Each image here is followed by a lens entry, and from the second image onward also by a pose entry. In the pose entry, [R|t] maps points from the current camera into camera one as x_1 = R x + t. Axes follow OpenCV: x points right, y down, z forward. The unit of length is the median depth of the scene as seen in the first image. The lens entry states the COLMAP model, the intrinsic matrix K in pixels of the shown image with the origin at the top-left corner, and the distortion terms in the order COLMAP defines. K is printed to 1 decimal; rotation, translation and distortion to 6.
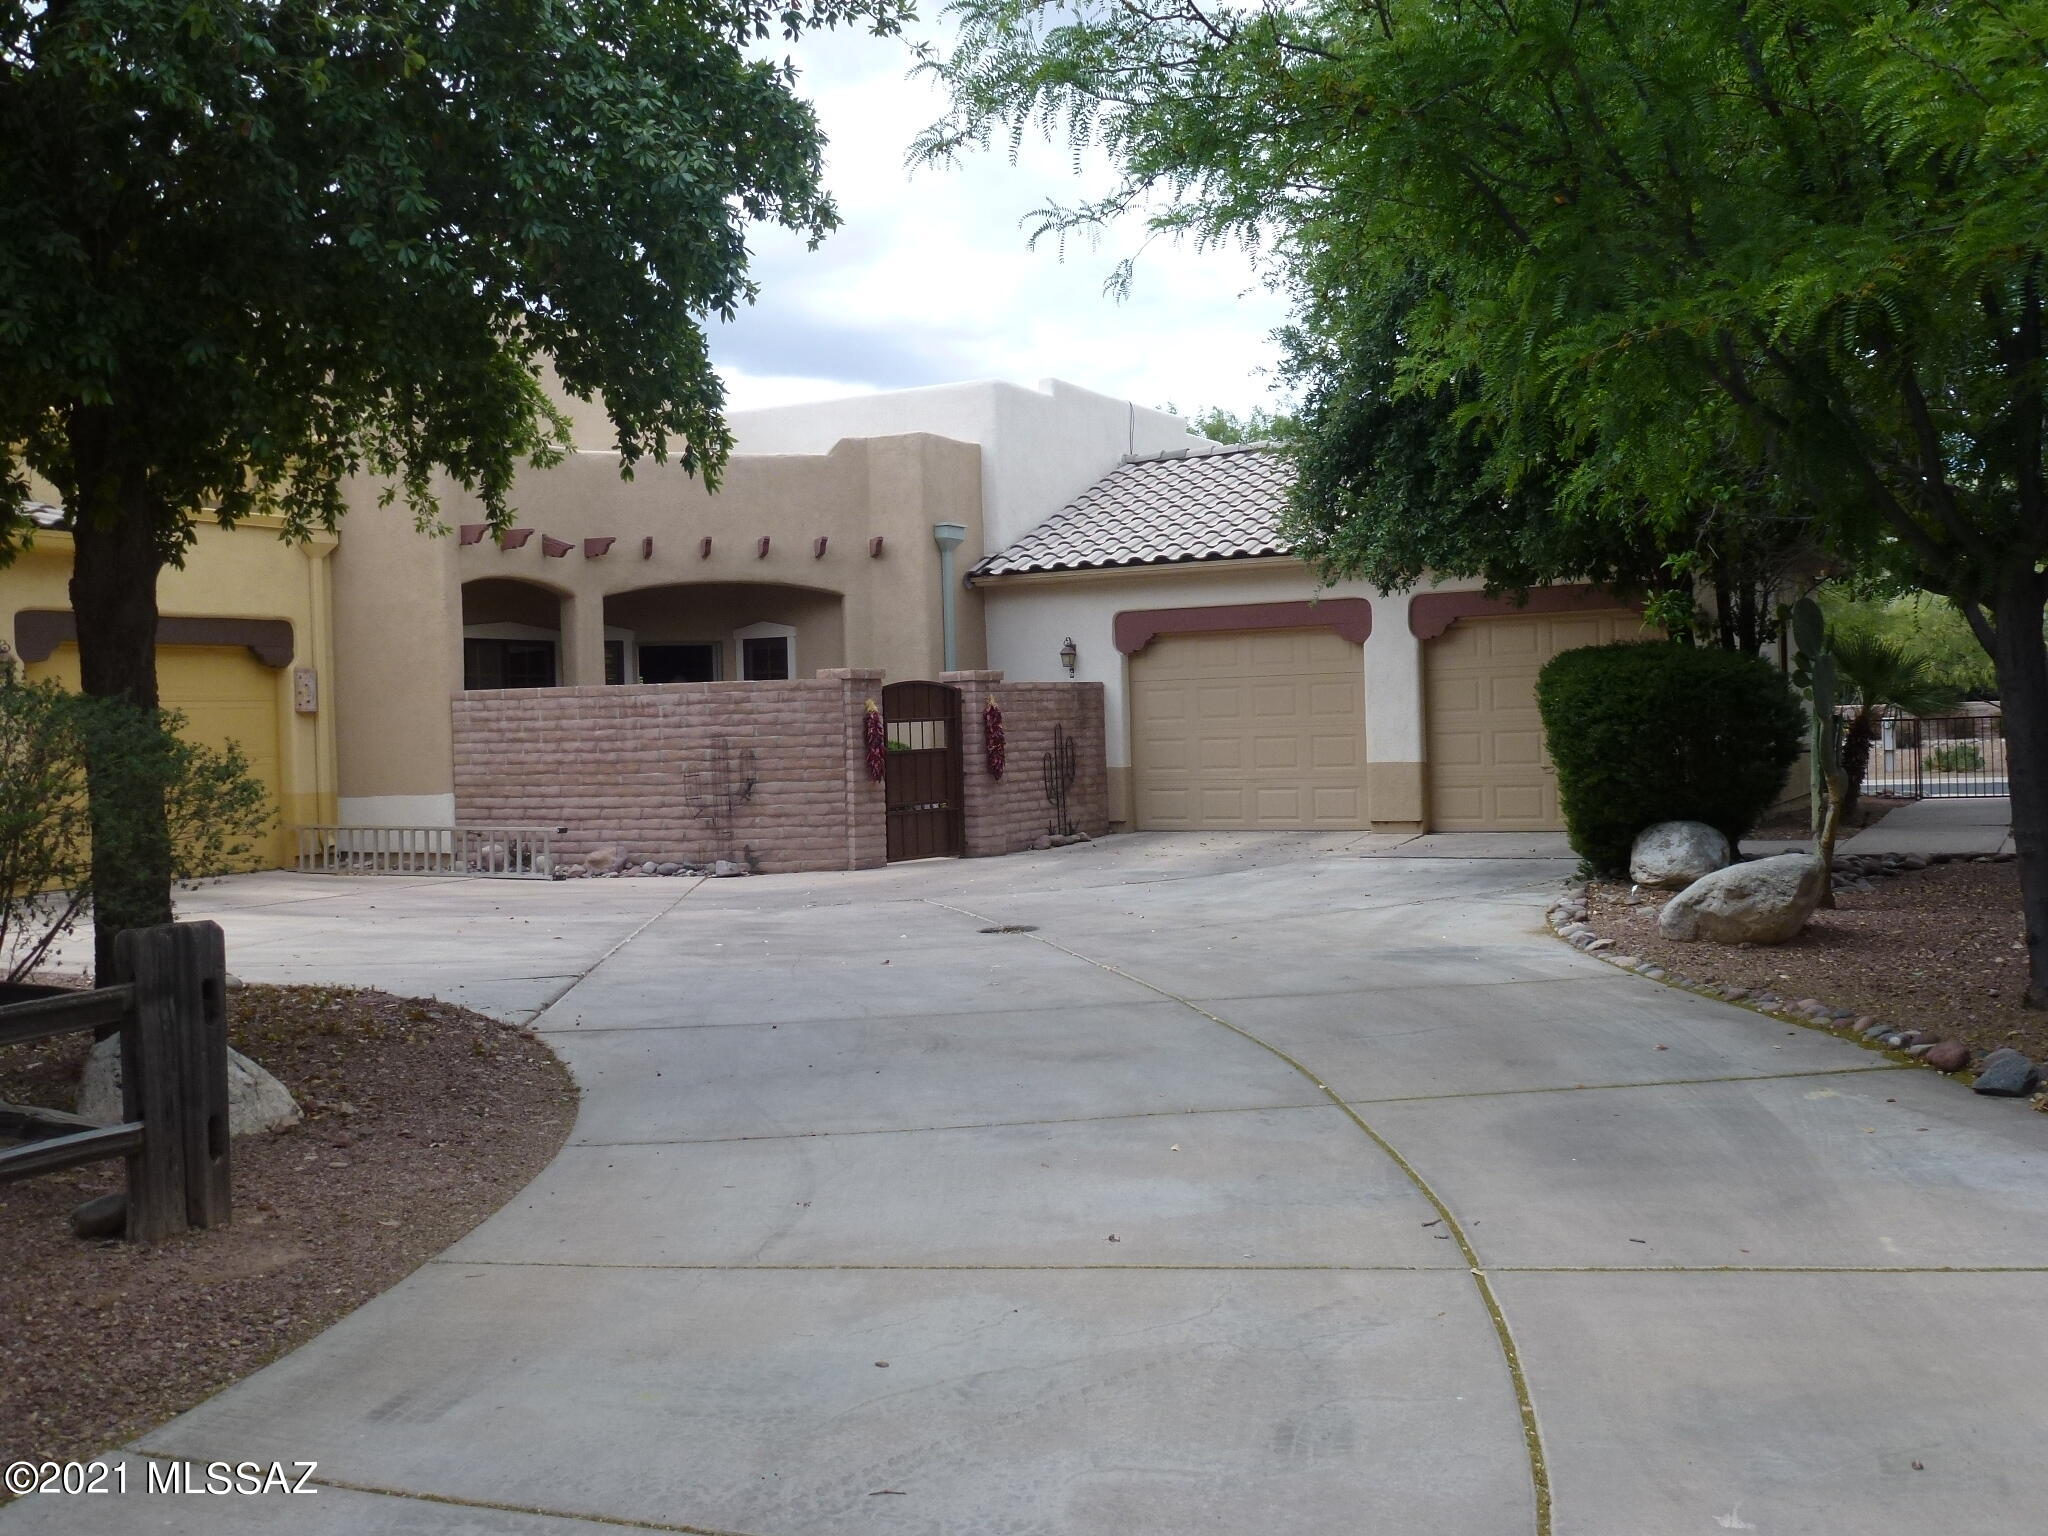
lens RADIAL K [[1786.0, 0, 1024.0], [0, 1786.0, 768.0], [0, 0, 1]] dist [-0.150661, -0.000787]
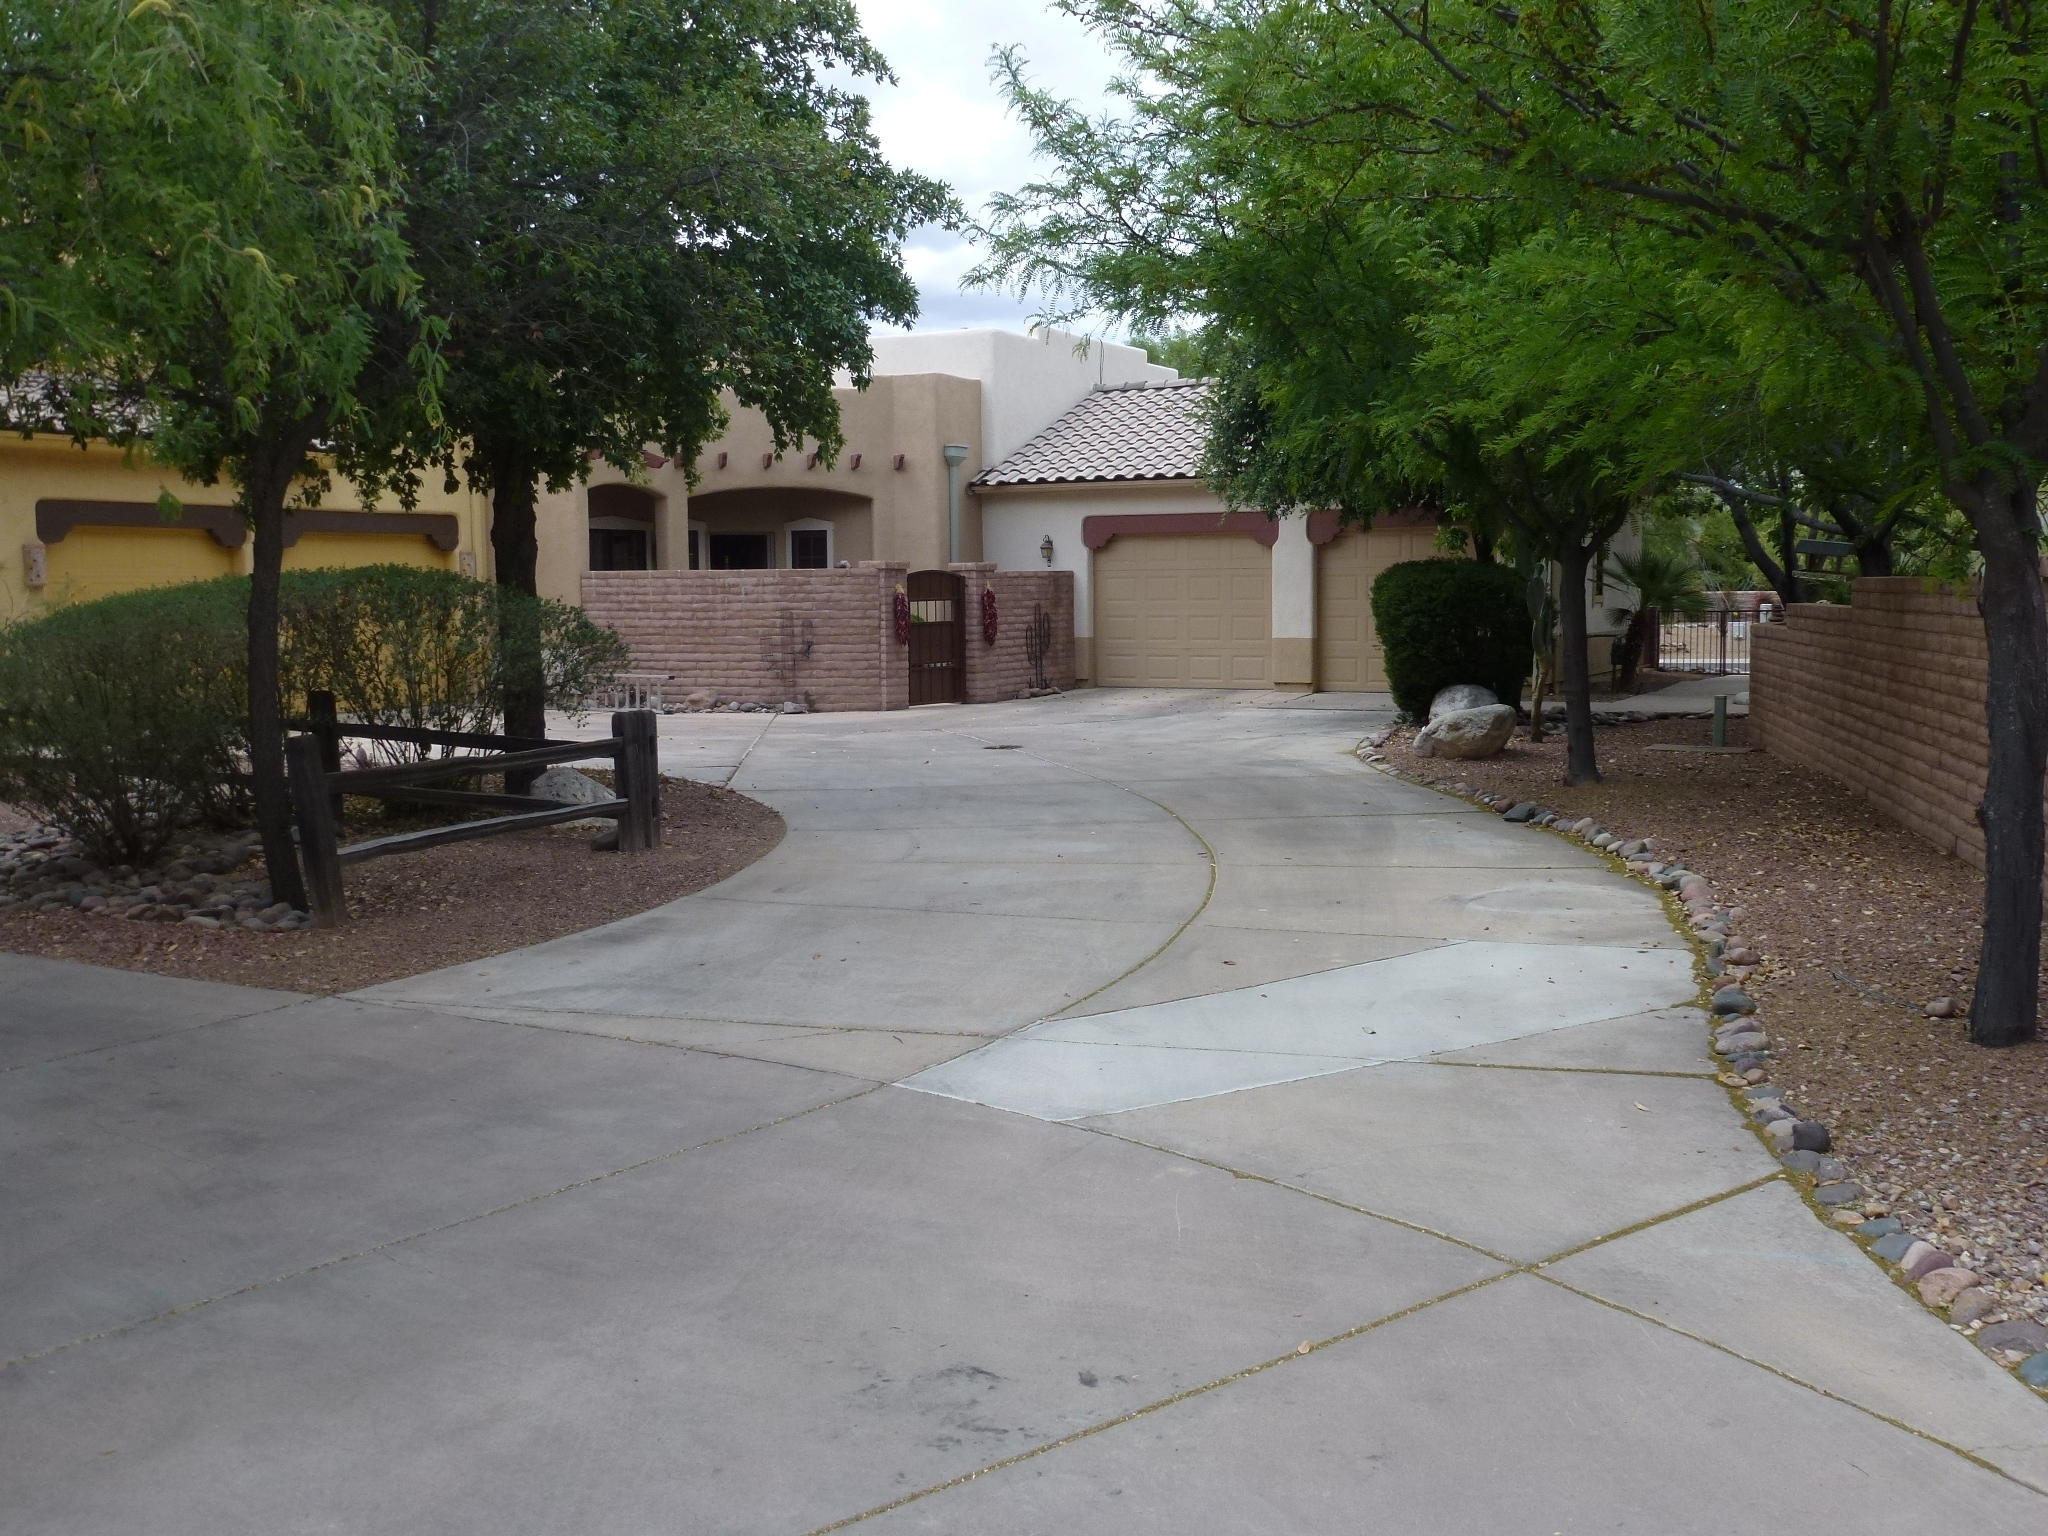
lens RADIAL K [[1800.7, 0, 997.4], [0, 1800.7, 764.3], [0, 0, 1]] dist [-0.004804, -0.000779]
pose [[0.999829, 0.018506, -0.000243, -0.008854], [-0.018435, 0.997013, 0.075002, -0.006314], [0.001631, -0.074985, 0.997183, -0.366618]]
